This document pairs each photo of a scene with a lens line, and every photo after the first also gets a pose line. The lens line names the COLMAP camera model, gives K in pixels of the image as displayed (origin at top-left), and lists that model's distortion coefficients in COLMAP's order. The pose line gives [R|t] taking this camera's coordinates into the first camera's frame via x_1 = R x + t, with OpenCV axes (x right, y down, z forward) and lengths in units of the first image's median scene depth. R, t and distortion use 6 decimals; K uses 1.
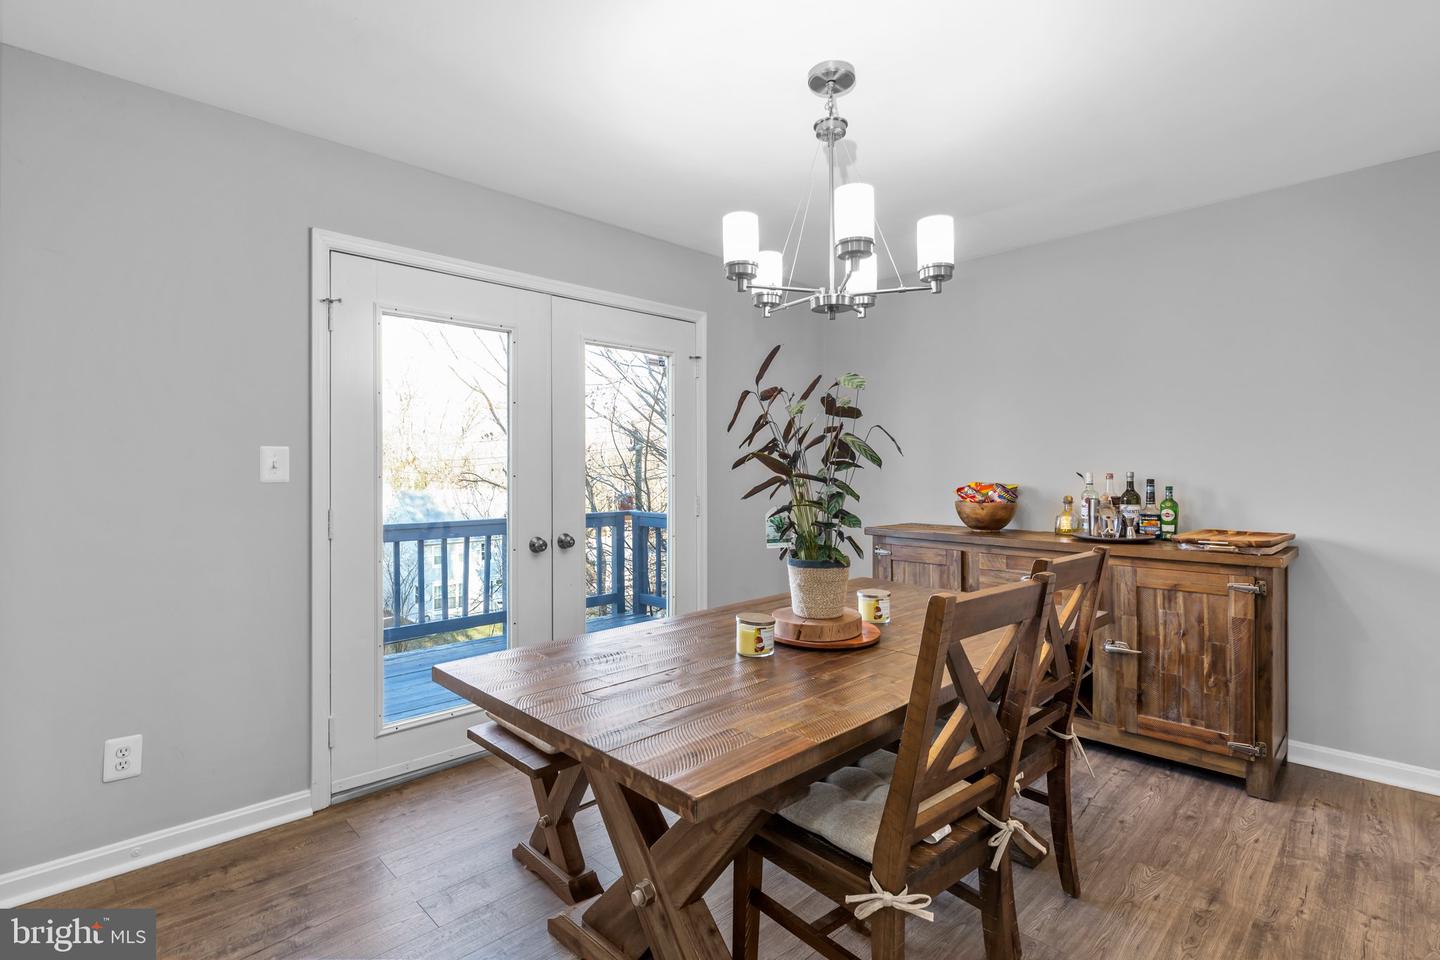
lens RADIAL K [[710.7, 0, 718.0], [0, 710.7, 469.6], [0, 0, 1]] dist [0.003665, 0.000554]
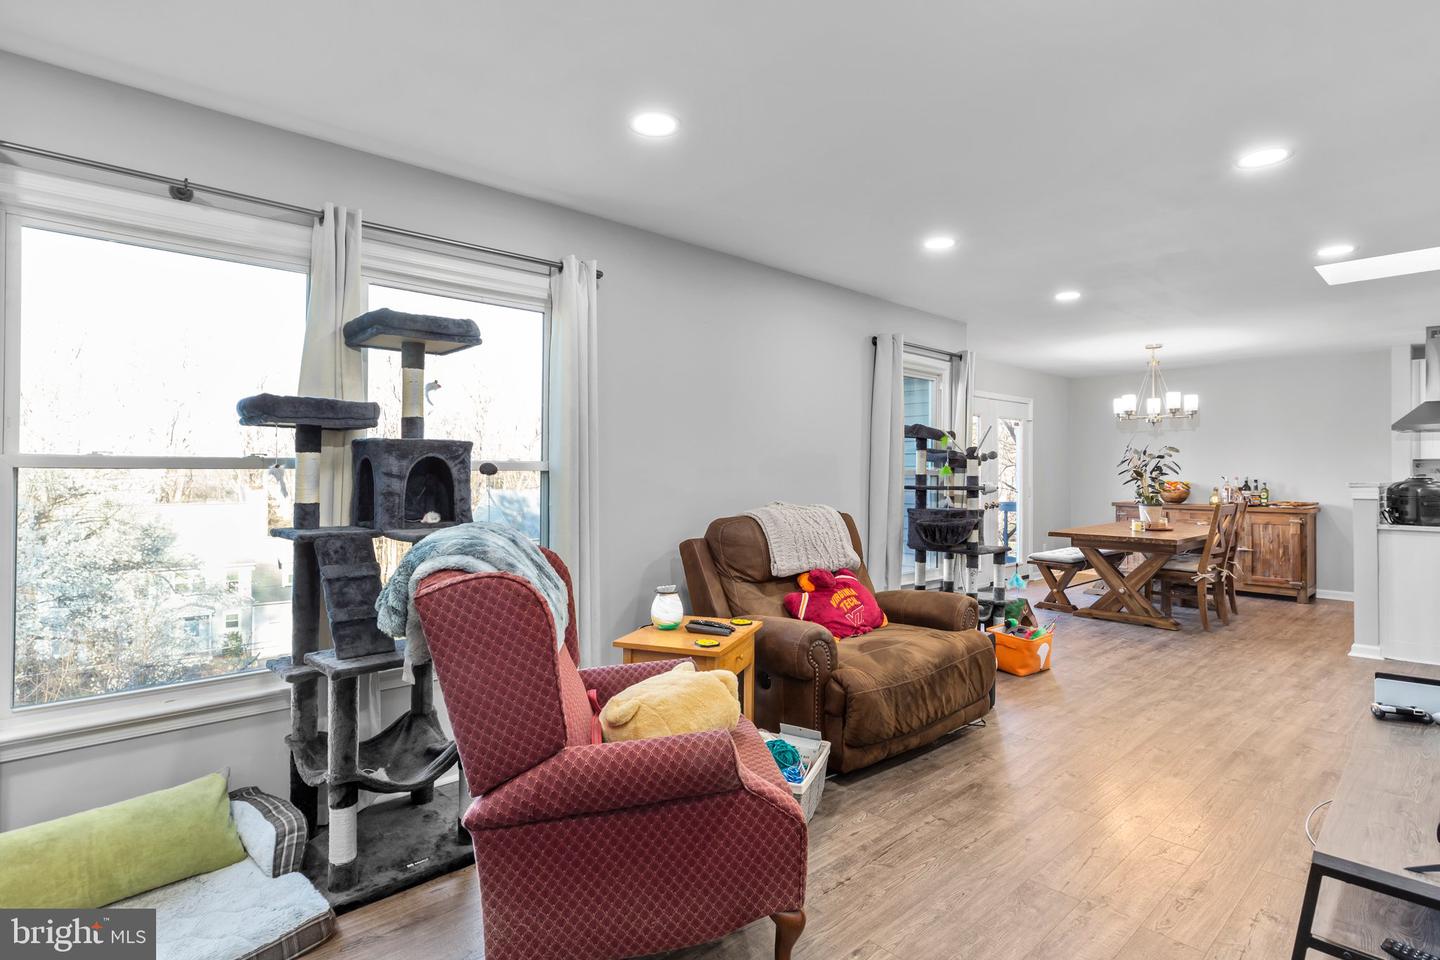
lens RADIAL K [[730.8, 0, 718.1], [0, 730.8, 472.7], [0, 0, 1]] dist [-0.002259, -0.000186]
pose [[0.998349, 0.000352, -0.057446, -1.088834], [-0.000556, 0.999994, -0.003538, 0.000397], [0.057445, 0.003564, 0.998342, -1.596941]]
